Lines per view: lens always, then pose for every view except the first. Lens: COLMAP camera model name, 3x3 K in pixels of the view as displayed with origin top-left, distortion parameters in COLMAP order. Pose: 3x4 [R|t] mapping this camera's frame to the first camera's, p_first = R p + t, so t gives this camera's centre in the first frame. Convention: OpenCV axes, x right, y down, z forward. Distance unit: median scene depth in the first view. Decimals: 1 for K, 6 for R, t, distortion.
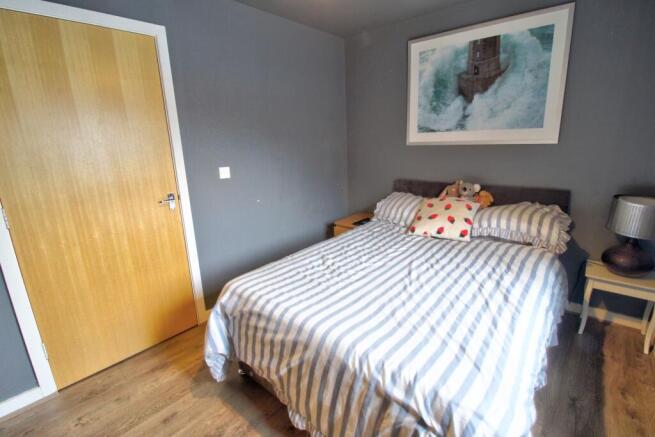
lens RADIAL K [[309.0, 0, 332.0], [0, 309.0, 217.8], [0, 0, 1]] dist [-0.011624, -0.003029]
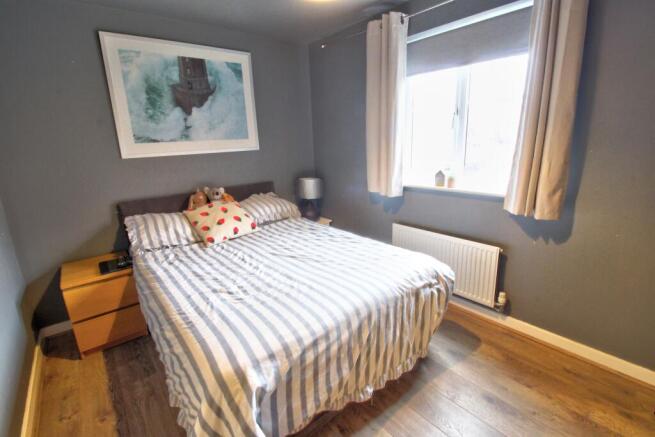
lens RADIAL K [[309.0, 0, 332.5], [0, 309.0, 216.6], [0, 0, 1]] dist [-0.011624, -0.003029]
pose [[0.143034, -0.218938, 0.965198, -0.592399], [0.281133, 0.944042, 0.172478, -0.090240], [-0.948950, 0.246679, 0.196581, 0.422793]]
